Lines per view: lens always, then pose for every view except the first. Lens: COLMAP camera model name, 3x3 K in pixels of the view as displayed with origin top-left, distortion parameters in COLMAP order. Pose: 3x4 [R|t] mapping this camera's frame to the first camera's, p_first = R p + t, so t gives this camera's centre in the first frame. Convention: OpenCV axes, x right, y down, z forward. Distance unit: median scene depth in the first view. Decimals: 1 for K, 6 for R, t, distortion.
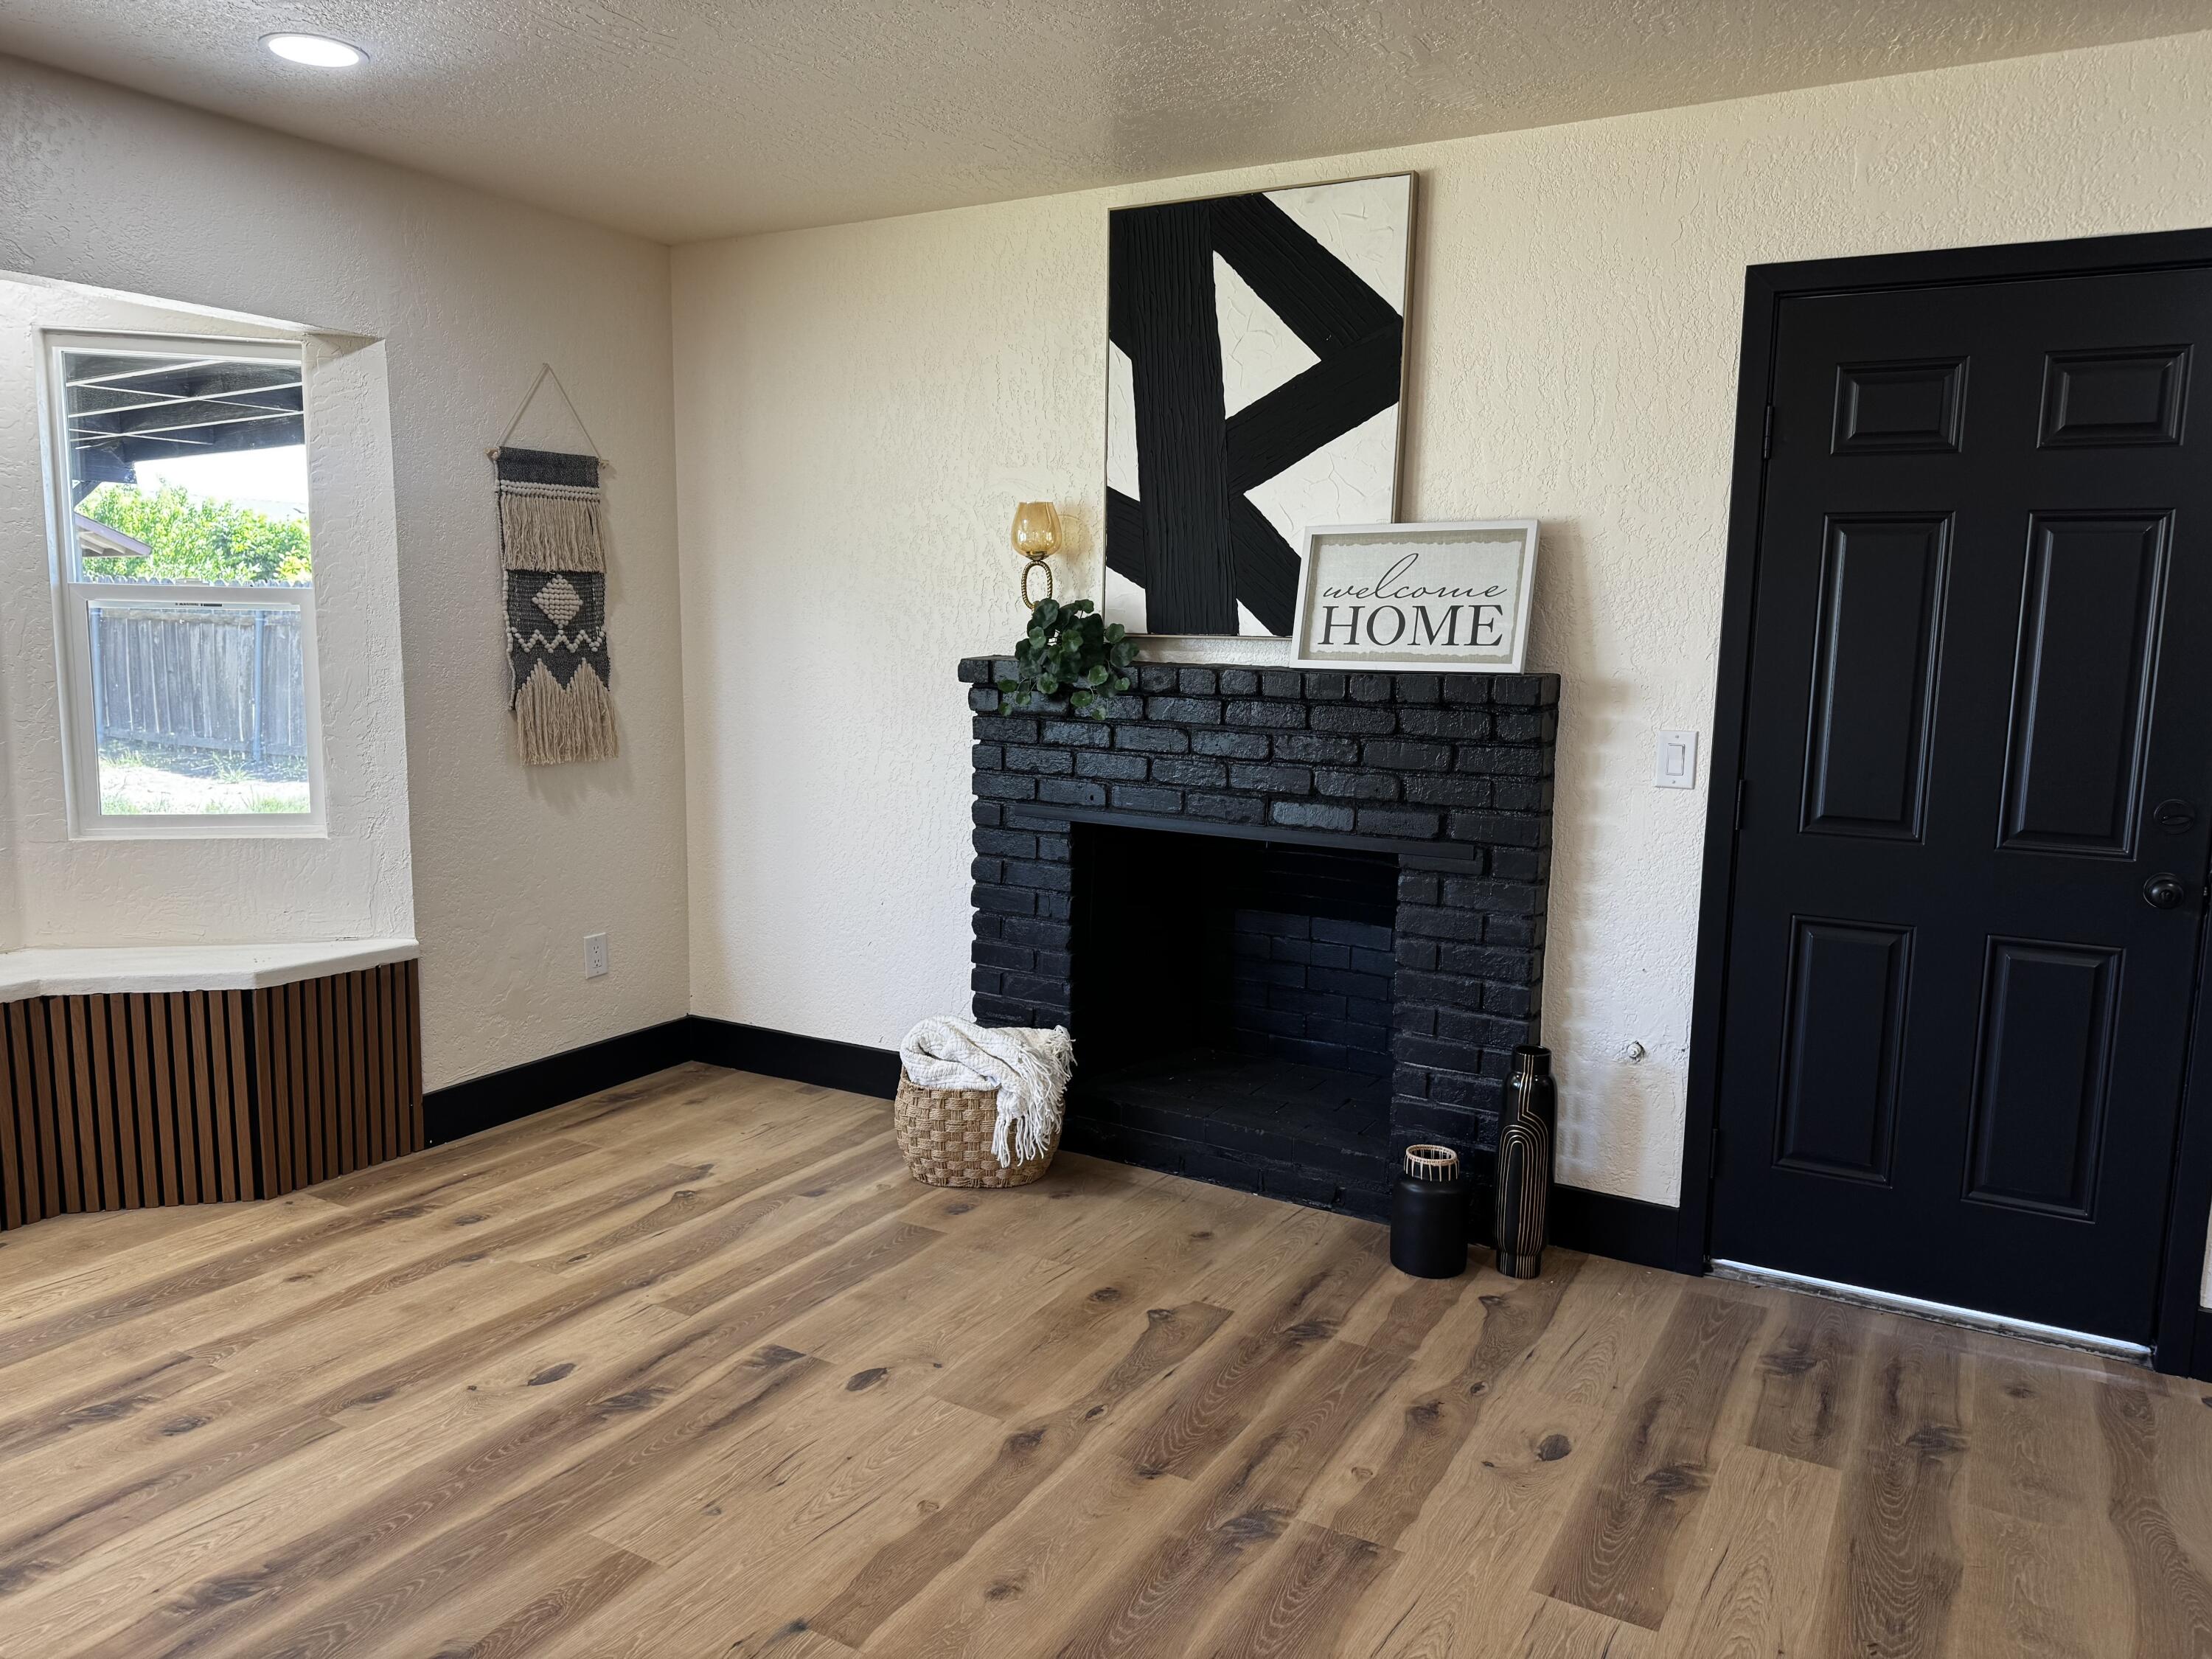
lens RADIAL K [[1536.3, 0, 1102.3], [0, 1536.3, 827.5], [0, 0, 1]] dist [0.086404, -0.108007]
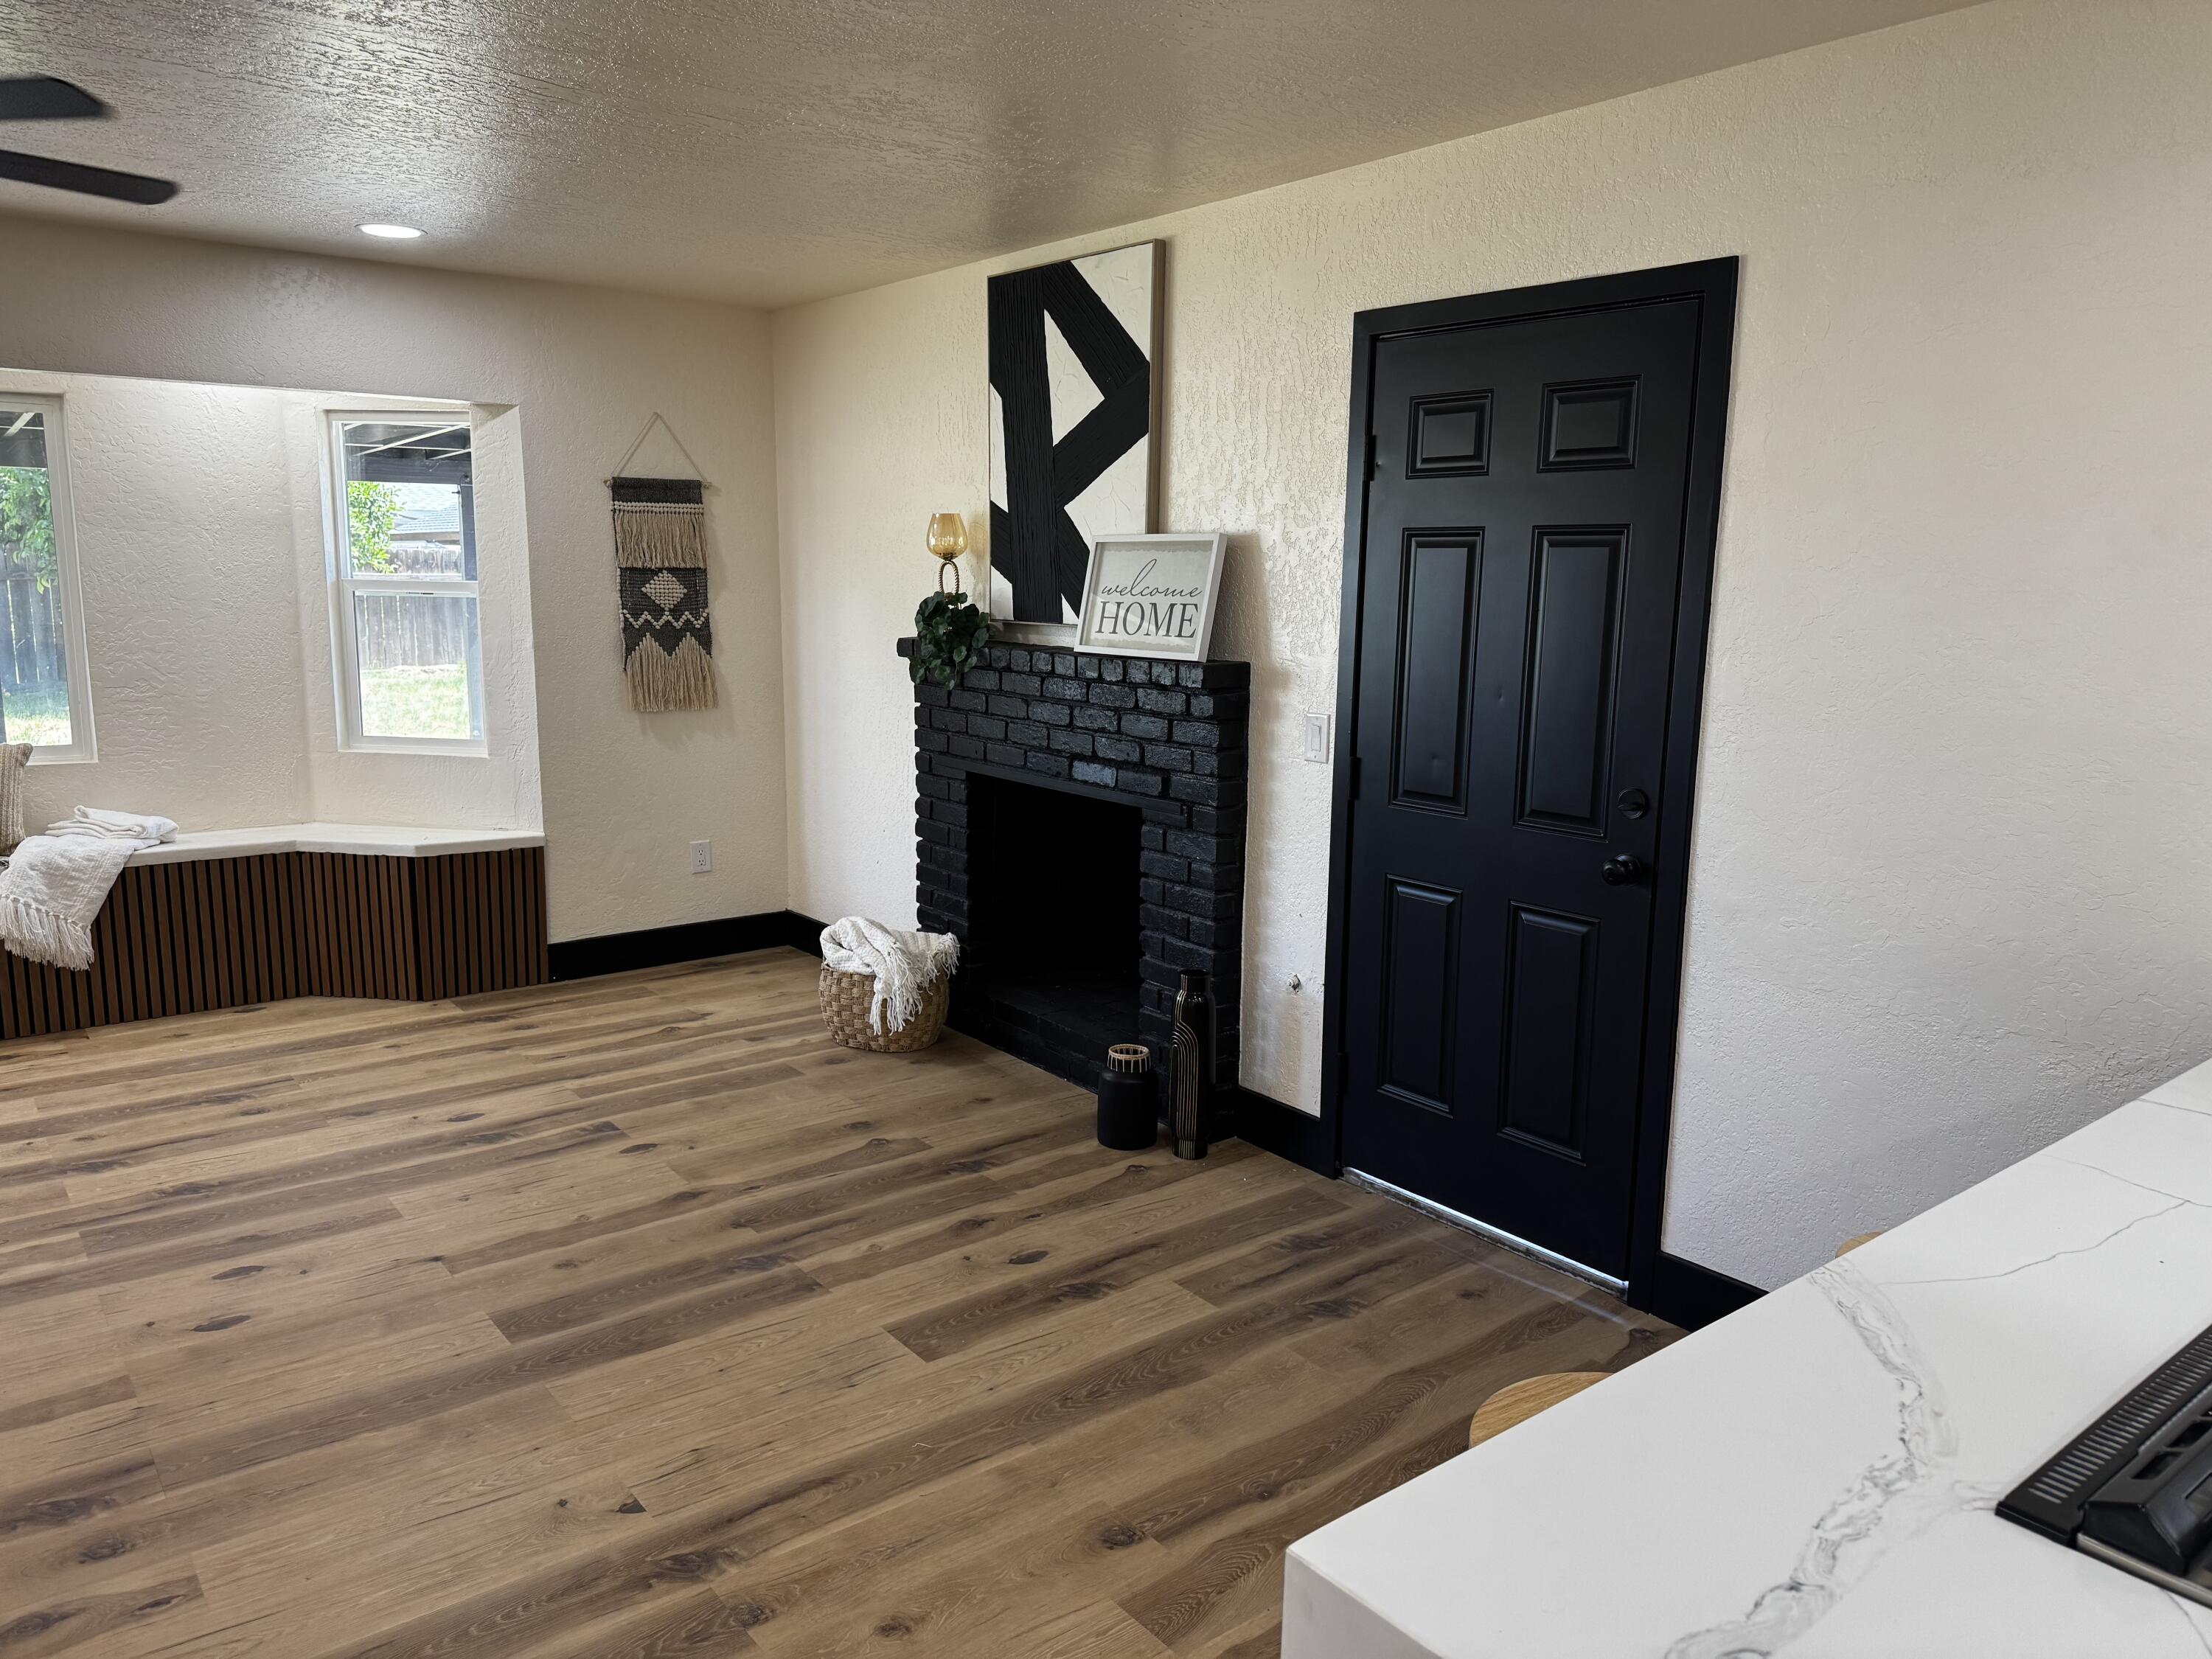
lens RADIAL K [[1537.9, 0, 1106.0], [0, 1537.9, 829.5], [0, 0, 1]] dist [0.148105, -0.233606]
pose [[0.928207, 0.059076, -0.367345, 0.602485], [-0.049439, 0.998143, 0.035596, -0.007143], [0.368766, -0.014879, 0.929403, -0.135225]]
